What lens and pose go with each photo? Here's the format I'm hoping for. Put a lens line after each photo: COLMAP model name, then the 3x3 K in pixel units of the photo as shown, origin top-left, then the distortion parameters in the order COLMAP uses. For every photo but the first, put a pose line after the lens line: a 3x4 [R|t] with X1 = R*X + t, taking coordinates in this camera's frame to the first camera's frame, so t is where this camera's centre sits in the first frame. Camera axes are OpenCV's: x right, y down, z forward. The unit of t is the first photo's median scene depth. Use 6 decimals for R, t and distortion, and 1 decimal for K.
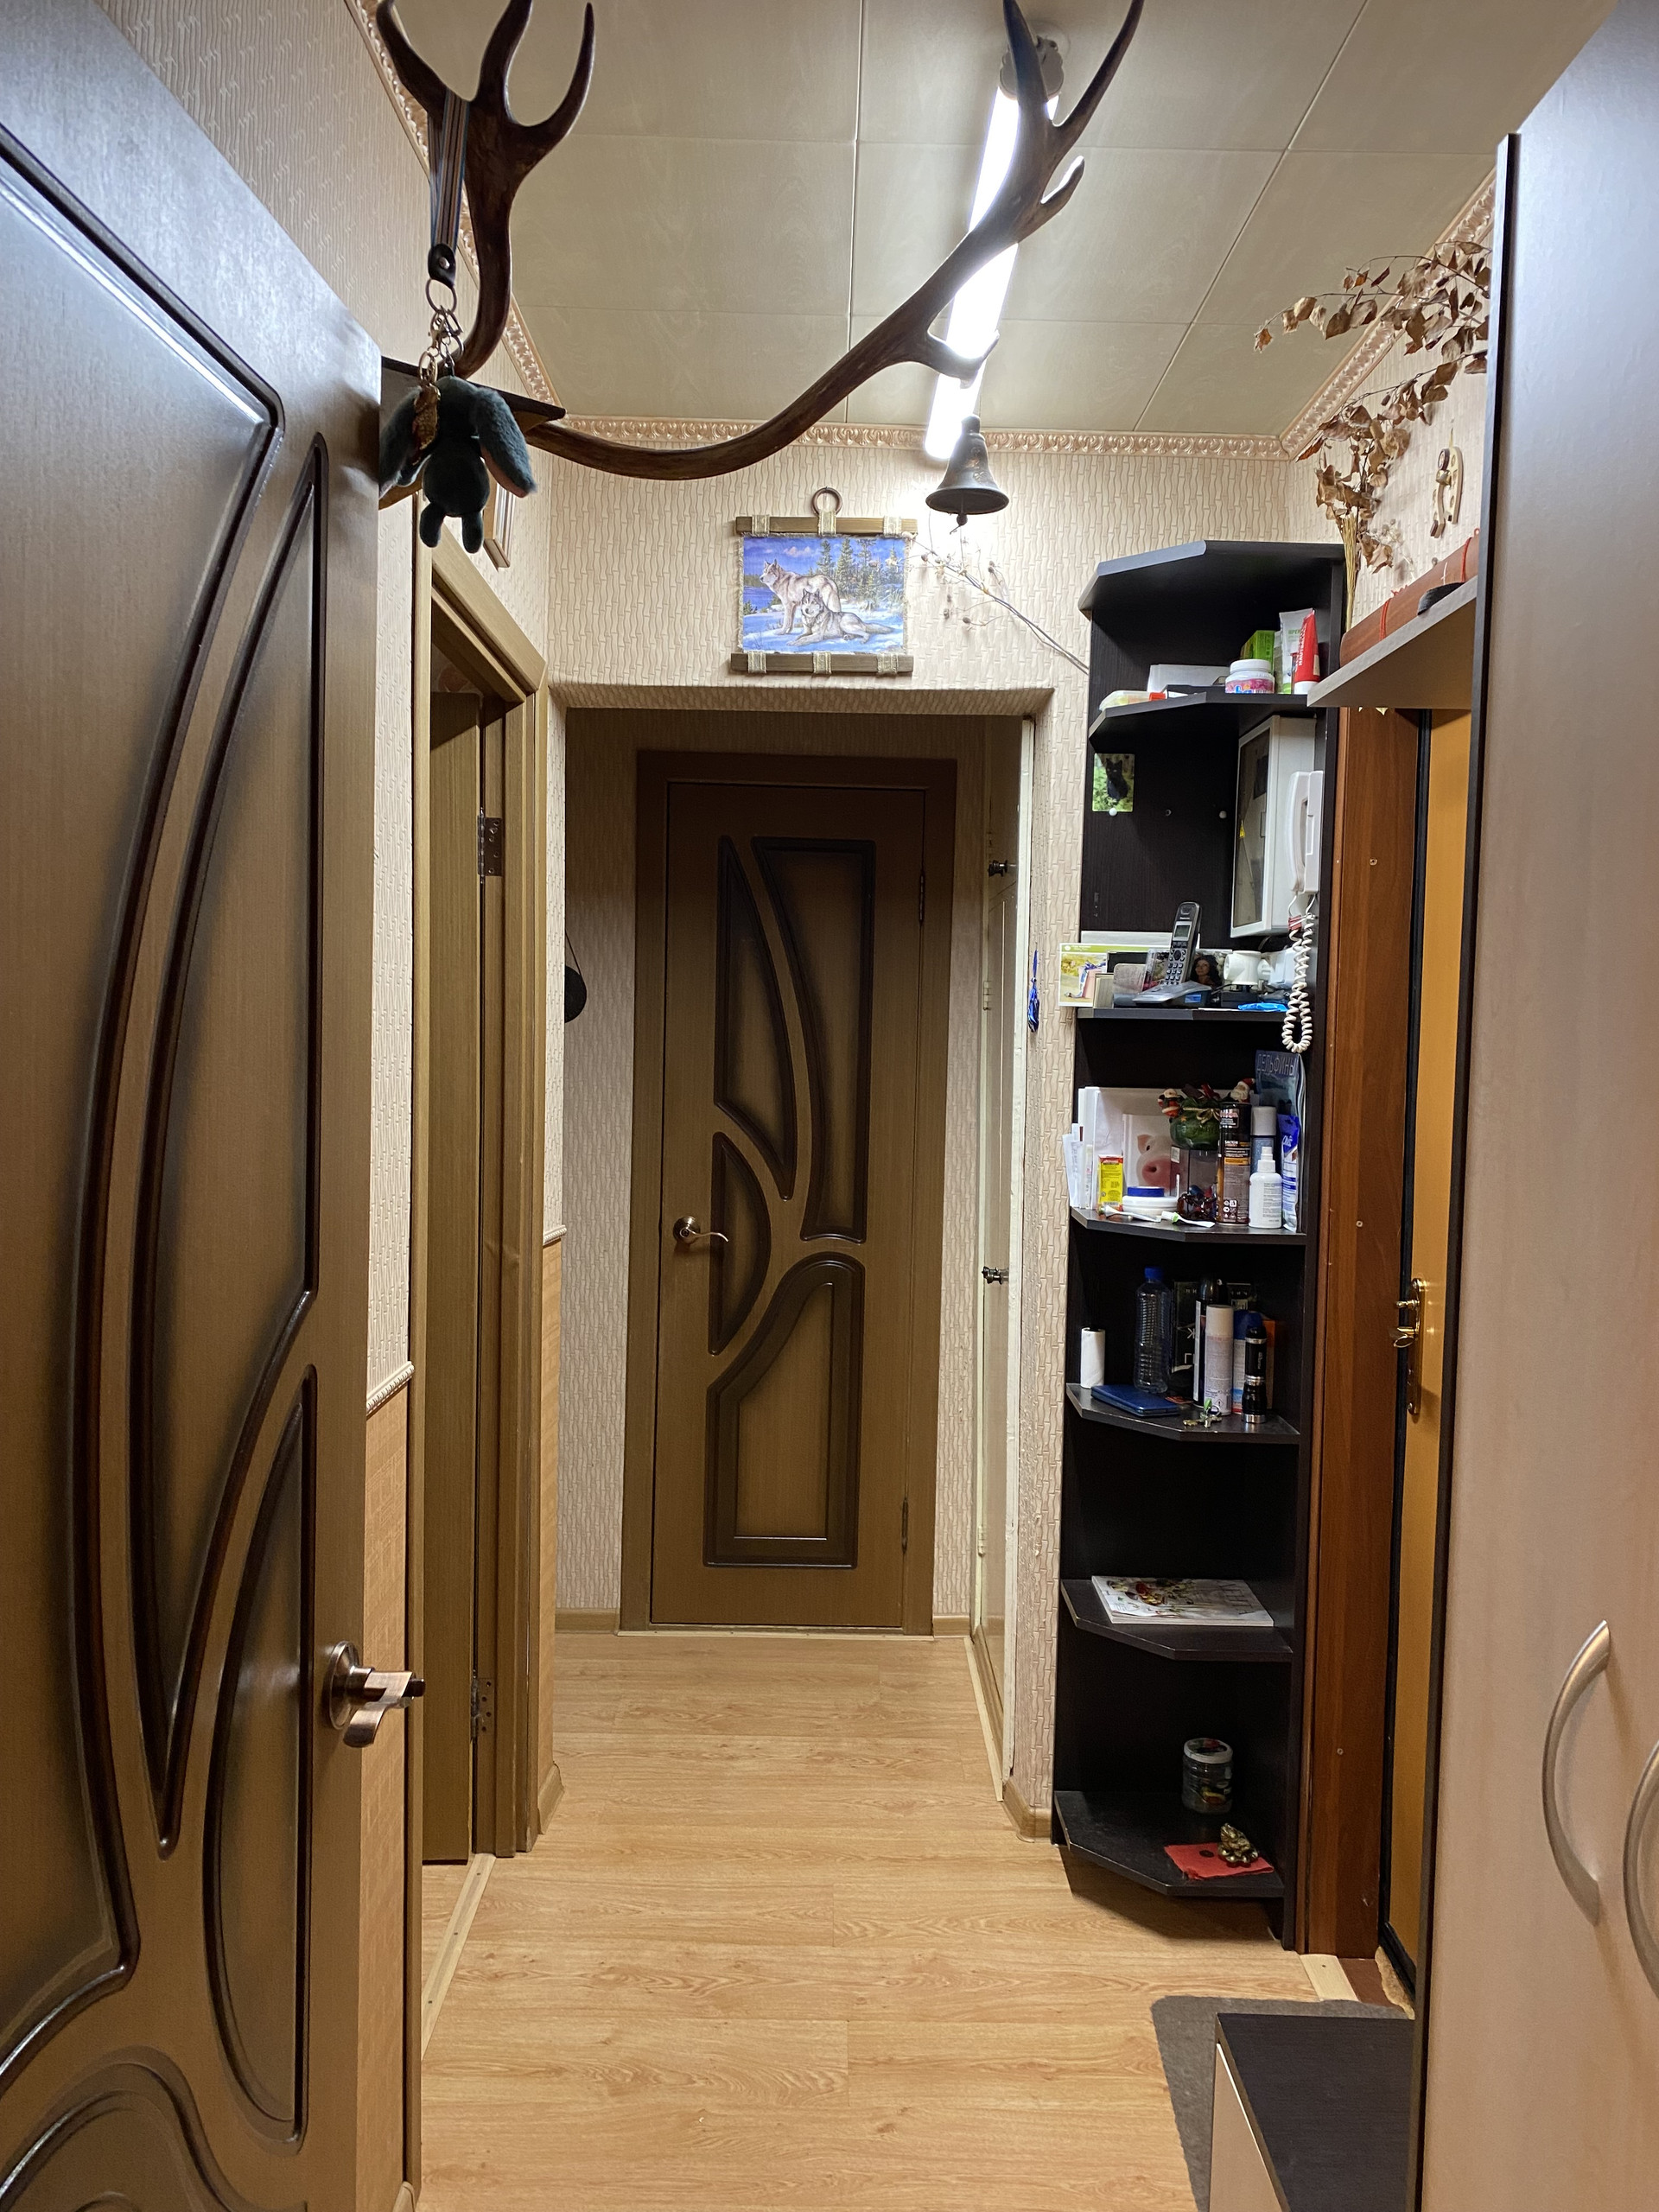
lens RADIAL K [[1681.4, 0, 834.3], [0, 1681.4, 1095.0], [0, 0, 1]] dist [0.027777, -0.031155]
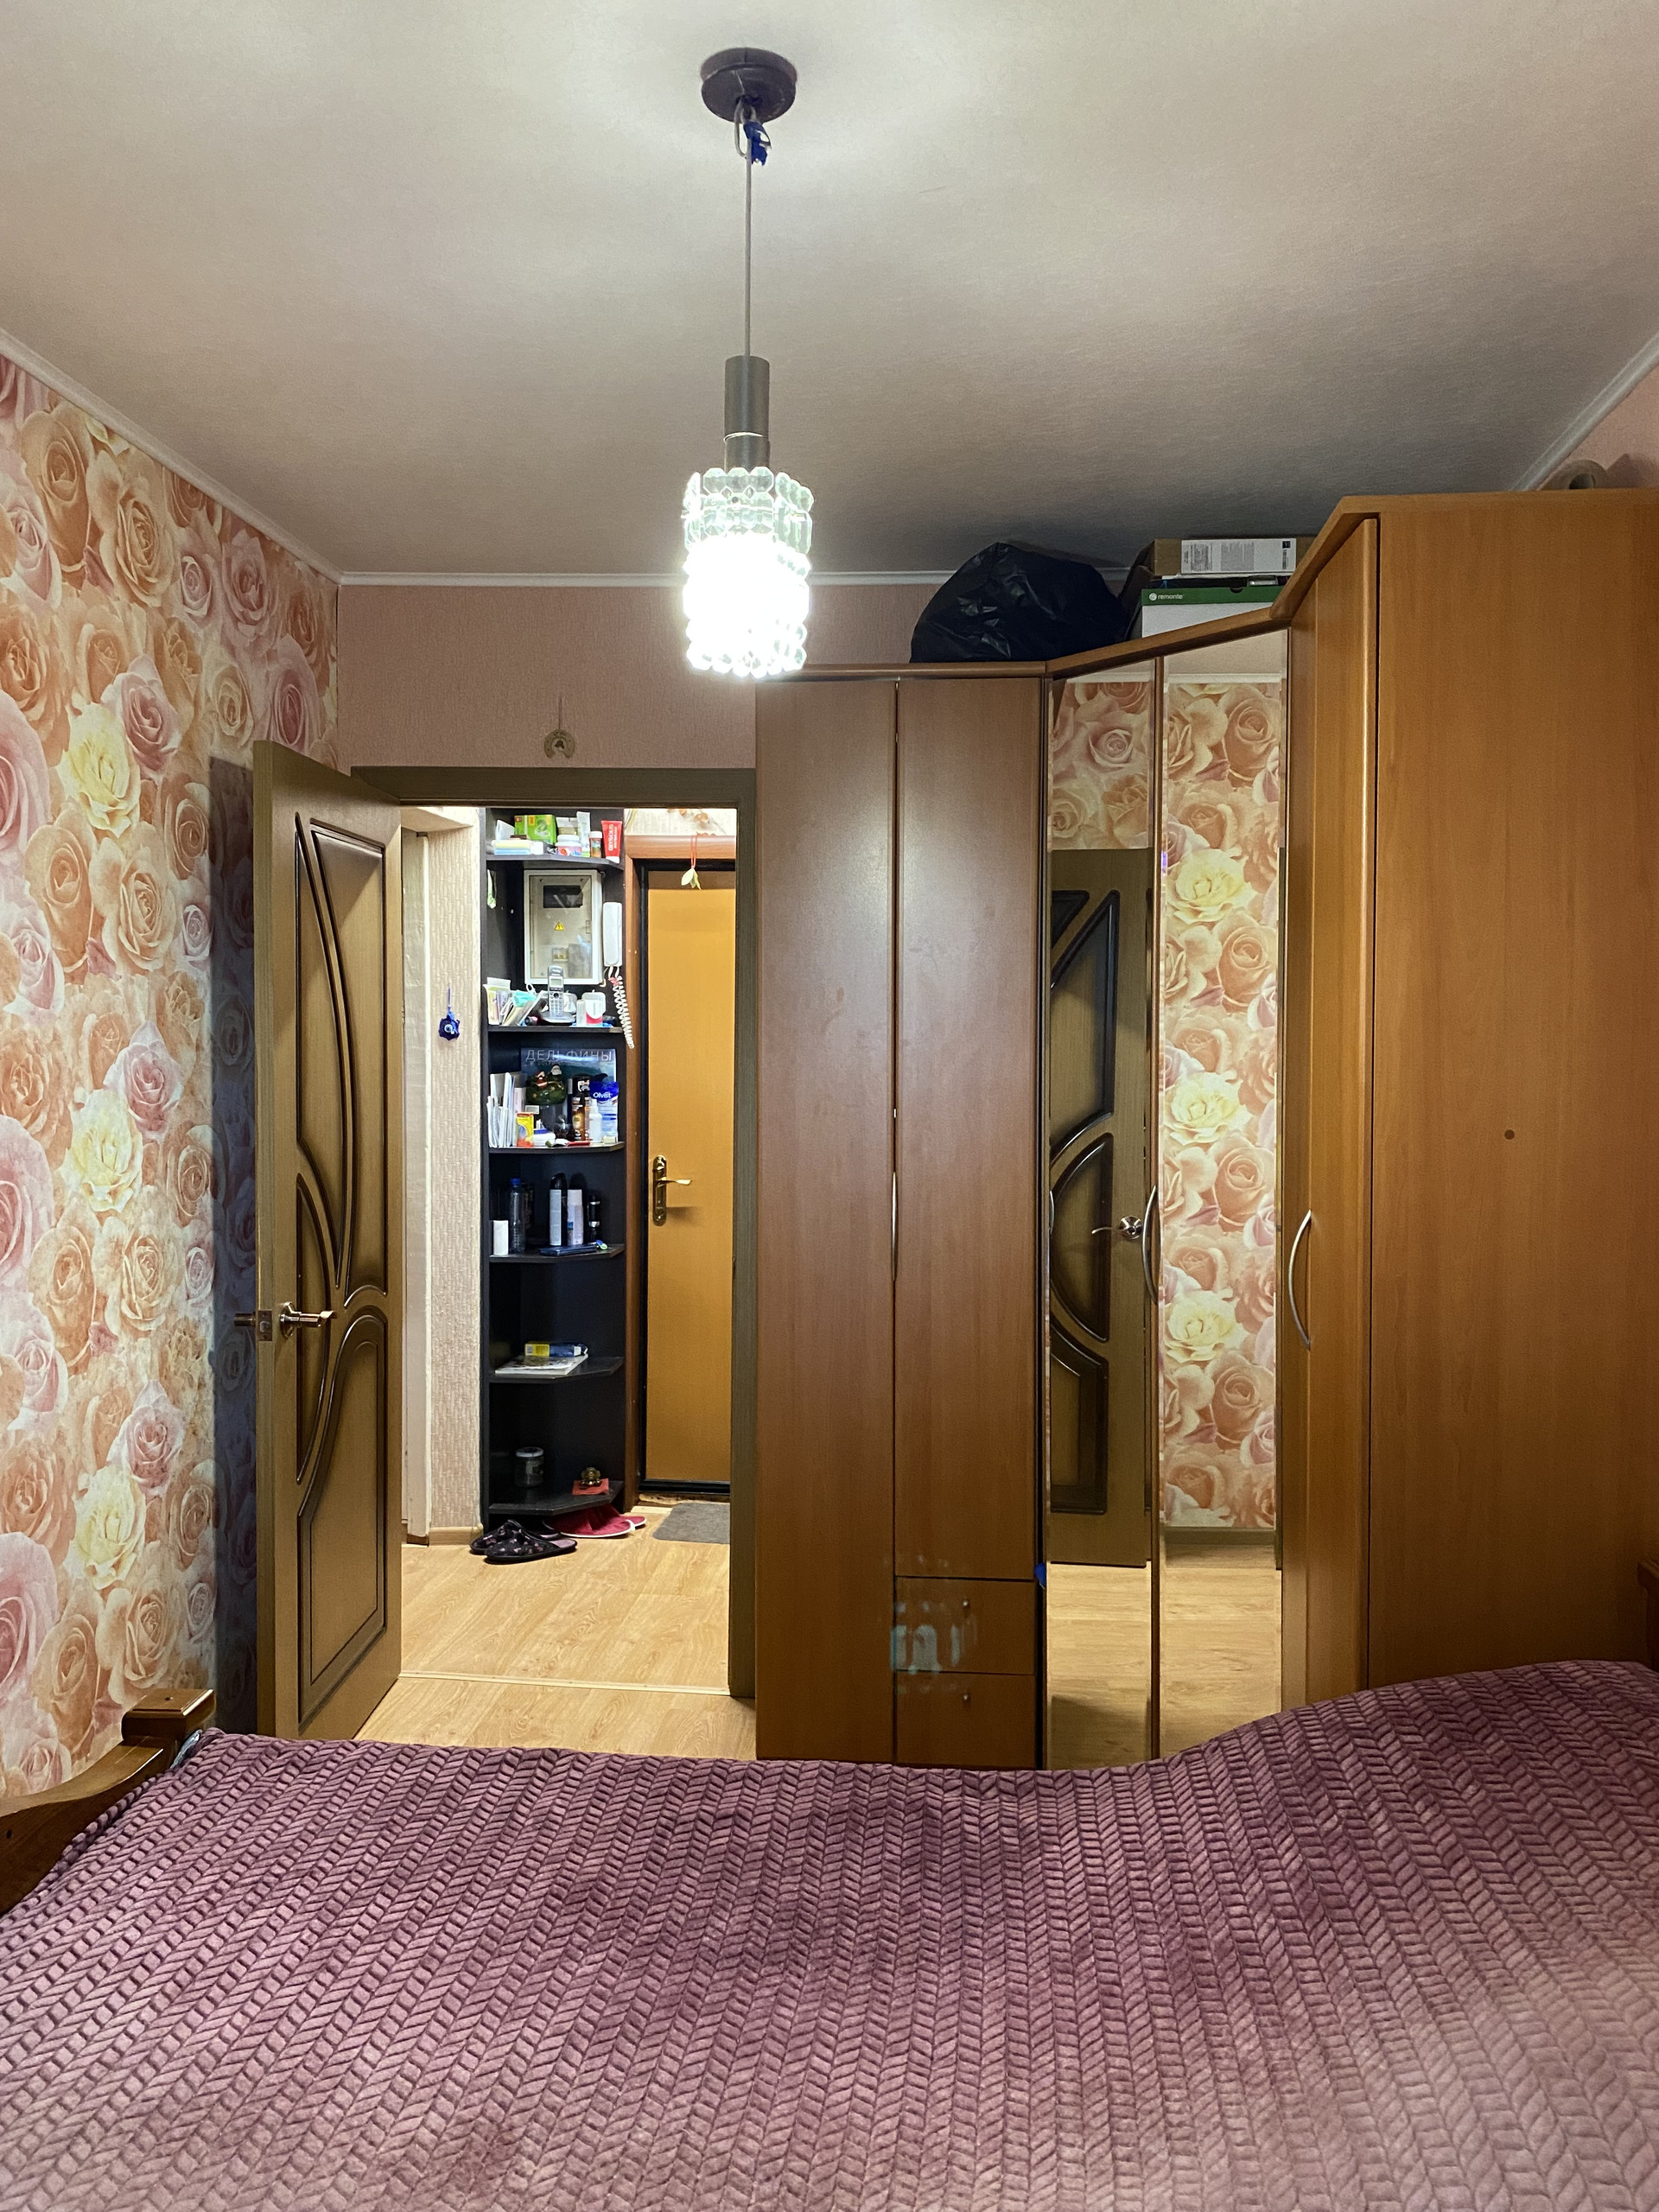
lens RADIAL K [[1681.4, 0, 837.5], [0, 1681.4, 1100.8], [0, 0, 1]] dist [0.027777, -0.031155]
pose [[0.092501, -0.053277, 0.994286, -1.586902], [0.037144, 0.998057, 0.050023, -0.051129], [-0.995020, 0.032305, 0.094300, 0.559463]]
